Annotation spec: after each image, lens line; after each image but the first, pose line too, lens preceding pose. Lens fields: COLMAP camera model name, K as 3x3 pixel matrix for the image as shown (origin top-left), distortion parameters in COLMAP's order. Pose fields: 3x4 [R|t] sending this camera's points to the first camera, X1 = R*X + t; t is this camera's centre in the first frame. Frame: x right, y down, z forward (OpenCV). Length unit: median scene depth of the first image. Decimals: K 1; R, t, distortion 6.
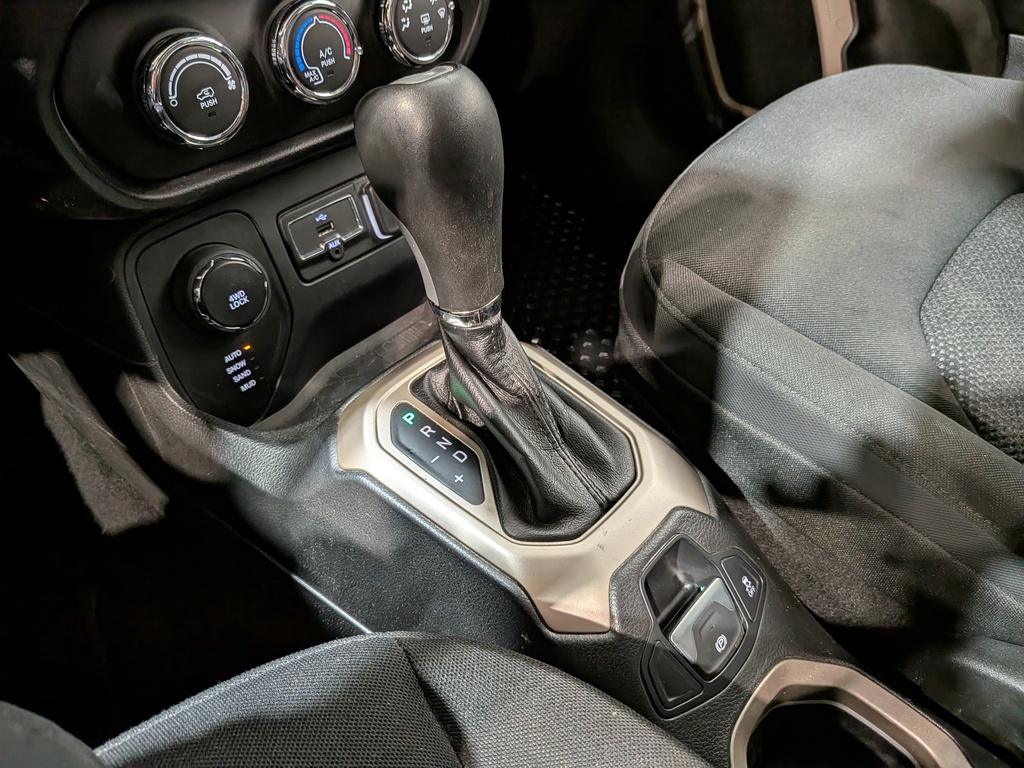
lens RADIAL K [[754.0, 0, 512.0], [0, 754.0, 384.0], [0, 0, 1]] dist [0.105851, -0.230511]
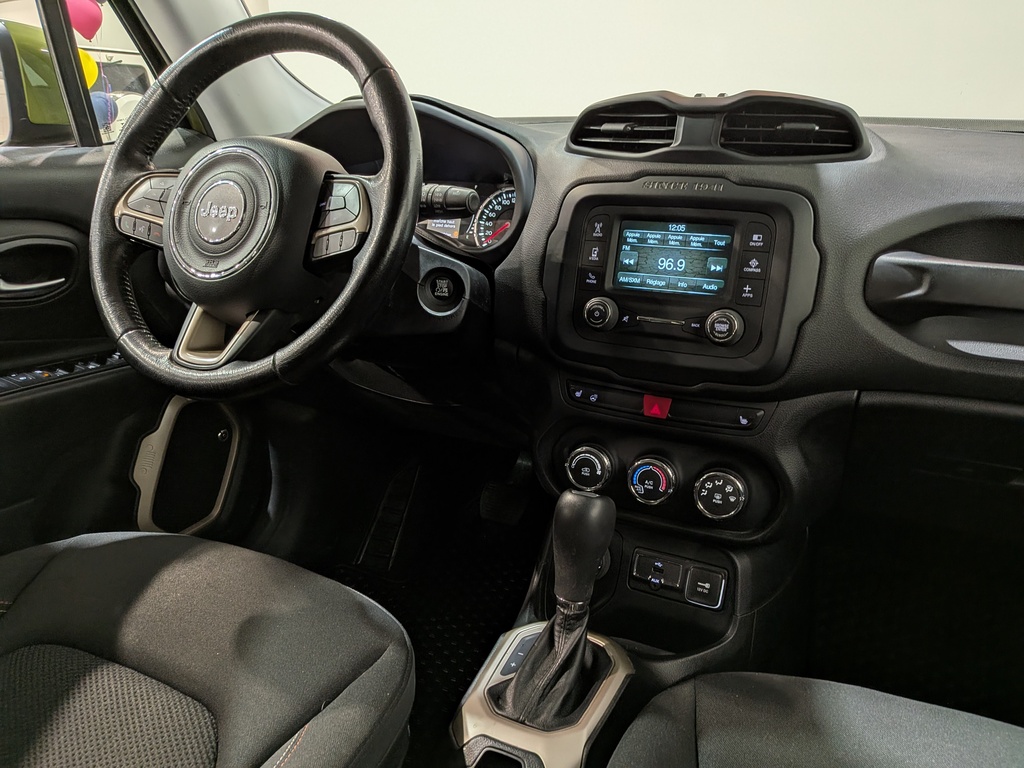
lens RADIAL K [[743.7, 0, 513.4], [0, 743.7, 402.5], [0, 0, 1]] dist [0.093888, -0.182578]
pose [[0.278788, 0.294850, -0.913970, 1.318160], [-0.670352, 0.741234, 0.034648, -0.389446], [0.687681, 0.603022, 0.404301, -0.173410]]
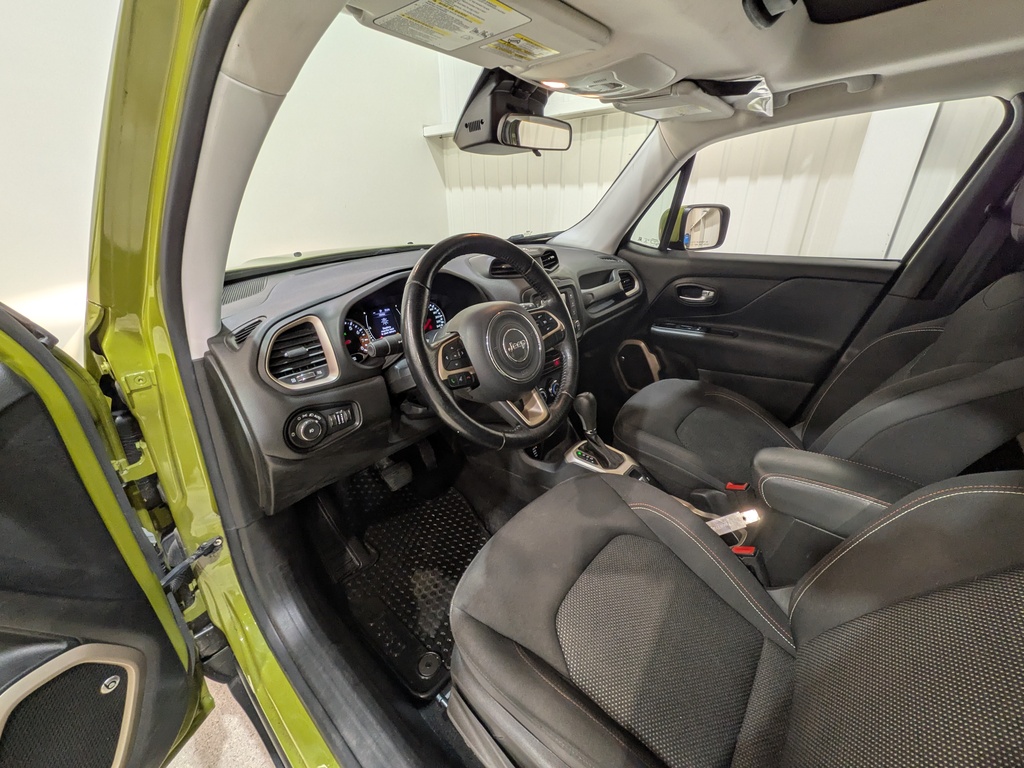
lens RADIAL K [[409.1, 0, 517.4], [0, 409.1, 384.7], [0, 0, 1]] dist [0.000752, 0.000162]
pose [[0.998365, -0.057157, -0.000717, -0.493410], [0.053476, 0.938360, -0.341497, 0.499536], [0.020191, 0.340900, 0.939883, -1.699566]]
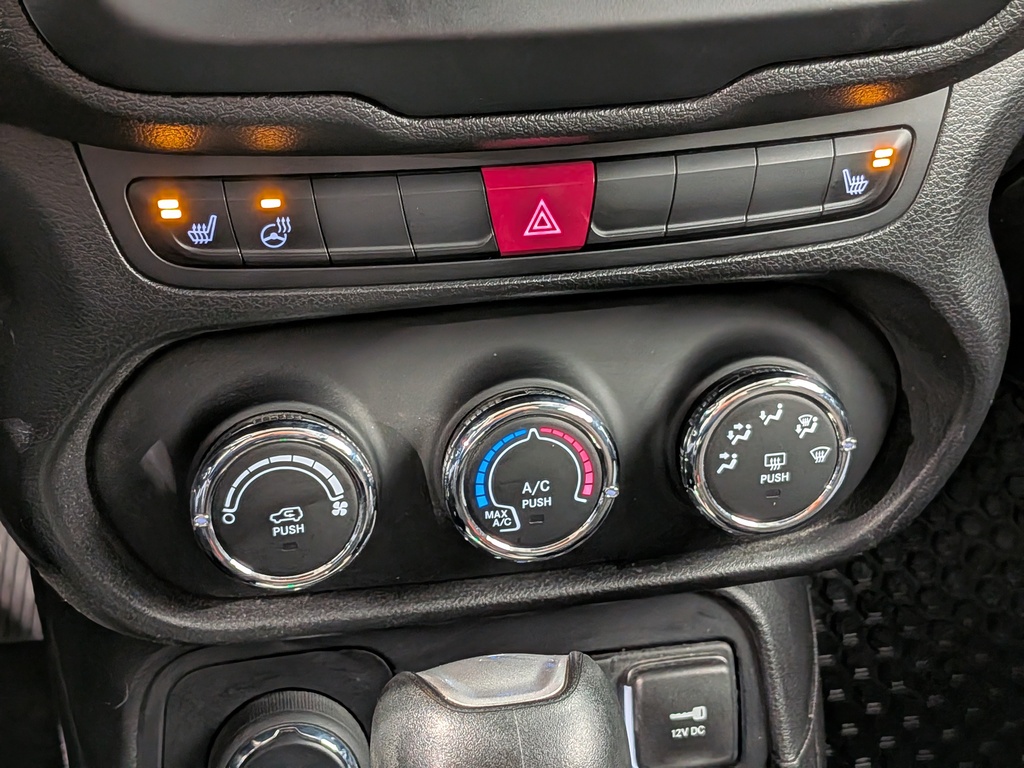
lens RADIAL K [[1491.3, 0, 485.1], [0, 1491.3, 388.3], [0, 0, 1]] dist [0.116253, -0.111335]
pose [[0.792753, 0.287332, -0.537571, 0.263569], [-0.407387, 0.905777, -0.116633, -0.333247], [0.453407, 0.311461, 0.835113, 0.059814]]
